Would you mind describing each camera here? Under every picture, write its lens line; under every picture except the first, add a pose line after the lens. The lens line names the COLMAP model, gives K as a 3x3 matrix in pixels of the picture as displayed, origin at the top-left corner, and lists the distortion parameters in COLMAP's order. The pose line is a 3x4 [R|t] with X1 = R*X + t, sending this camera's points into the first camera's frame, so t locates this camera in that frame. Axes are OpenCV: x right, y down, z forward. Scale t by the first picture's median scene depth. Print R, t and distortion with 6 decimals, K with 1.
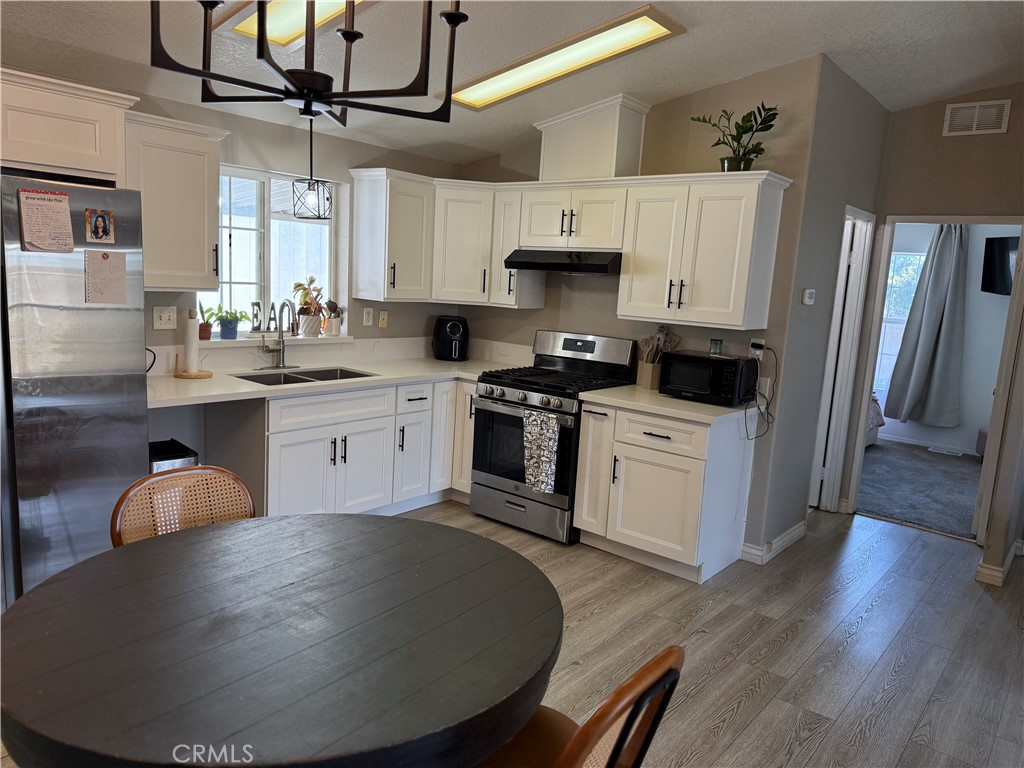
lens RADIAL K [[716.5, 0, 512.0], [0, 716.5, 384.0], [0, 0, 1]] dist [0.081347, -0.097586]
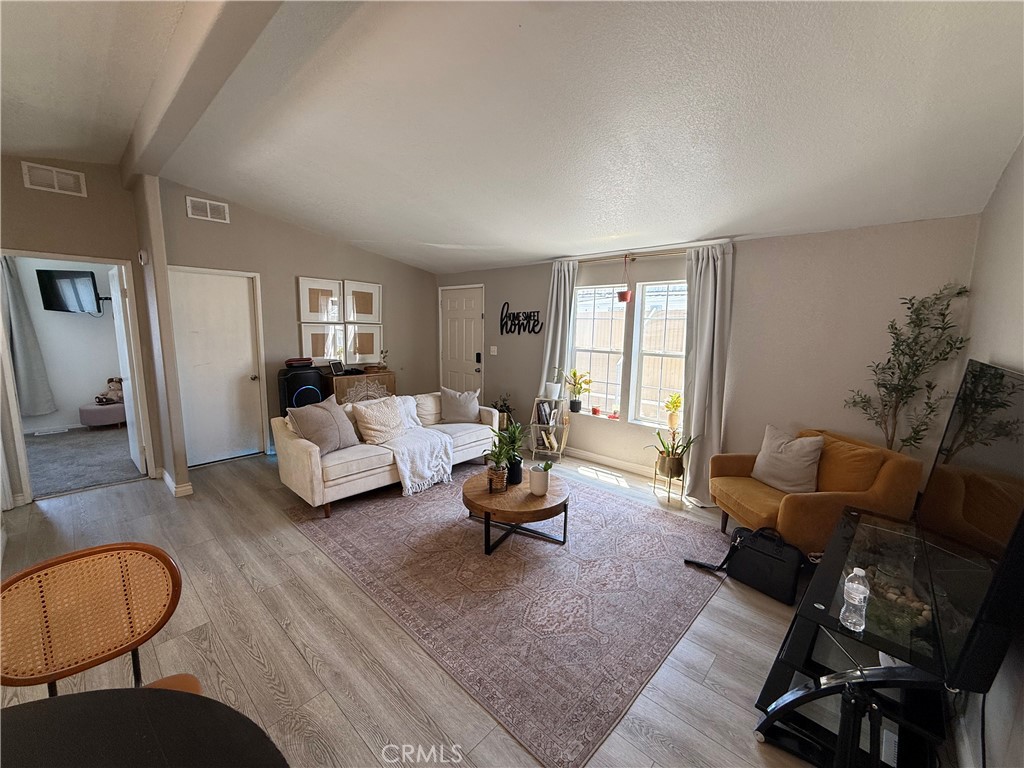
lens RADIAL K [[407.9, 0, 509.8], [0, 407.9, 383.2], [0, 0, 1]] dist [-0.000291, 0.000088]
pose [[0.046098, -0.203147, 0.978063, -0.135144], [0.139049, 0.970876, 0.195101, -0.039812], [-0.989212, 0.127005, 0.073003, 0.191579]]
